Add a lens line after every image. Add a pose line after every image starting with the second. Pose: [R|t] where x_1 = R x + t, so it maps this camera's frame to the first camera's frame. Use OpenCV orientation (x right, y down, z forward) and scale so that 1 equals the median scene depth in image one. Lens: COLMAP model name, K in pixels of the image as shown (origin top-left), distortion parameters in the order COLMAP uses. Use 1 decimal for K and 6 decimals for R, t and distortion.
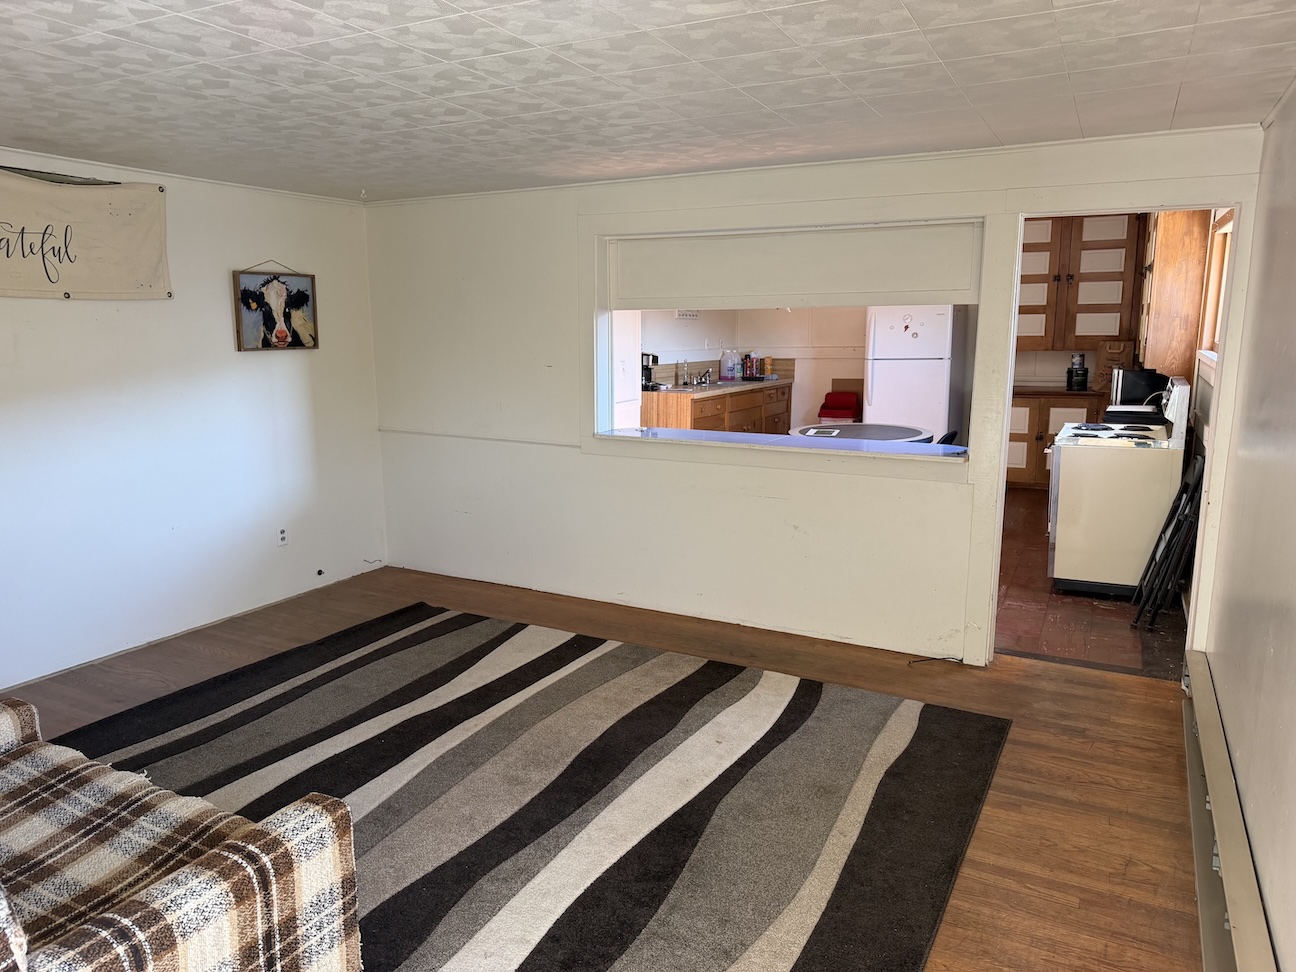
lens RADIAL K [[900.7, 0, 648.0], [0, 900.7, 486.0], [0, 0, 1]] dist [0.058769, -0.076736]
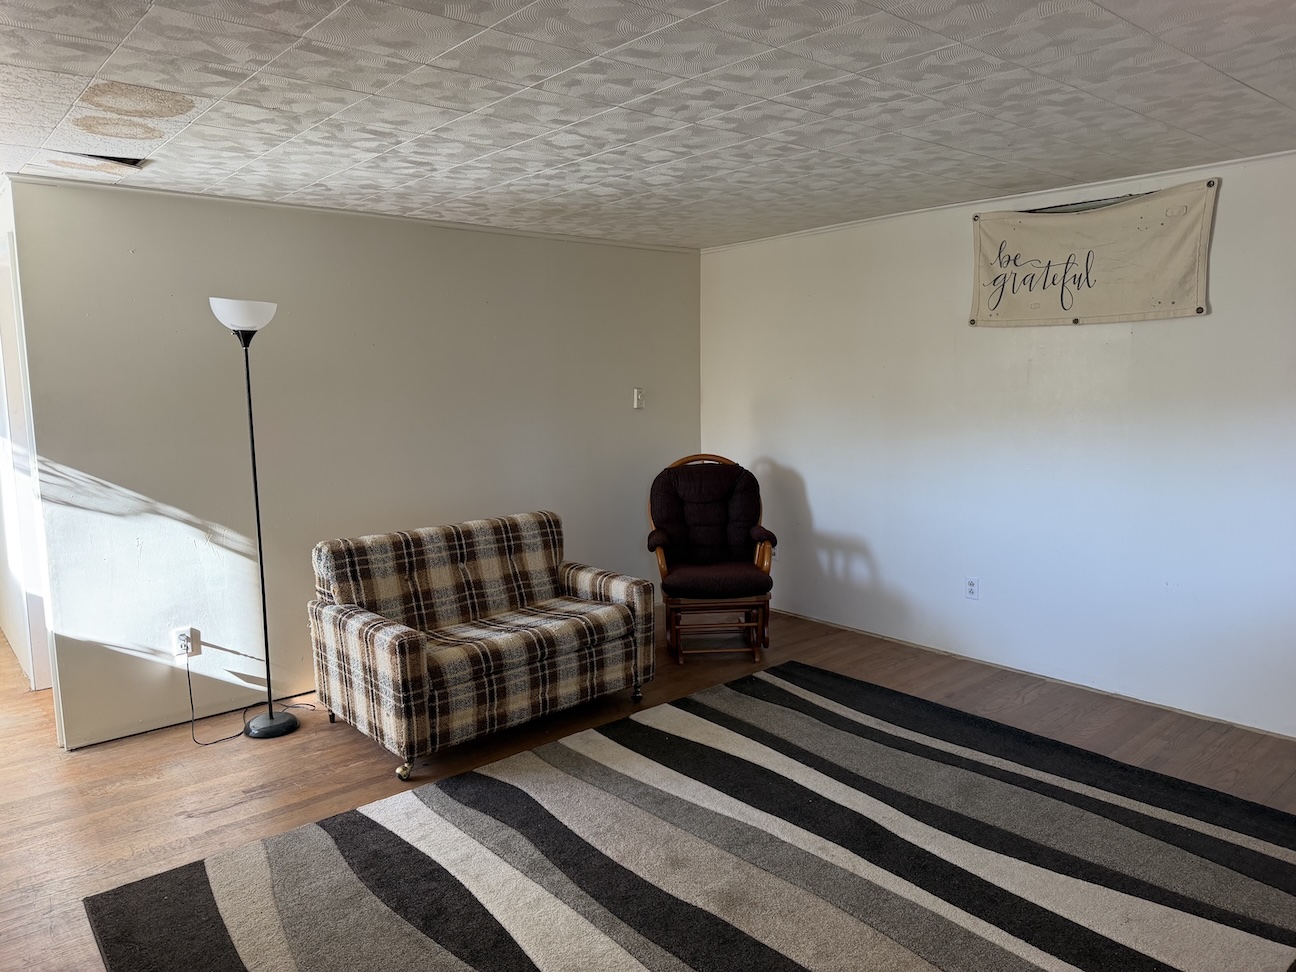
lens RADIAL K [[916.5, 0, 648.0], [0, 916.5, 486.0], [0, 0, 1]] dist [-0.007841, -0.001950]
pose [[-0.383040, 0.124974, -0.915239, 0.505953], [-0.135382, 0.972512, 0.189454, -0.160453], [0.913757, 0.196475, -0.355592, 0.970472]]
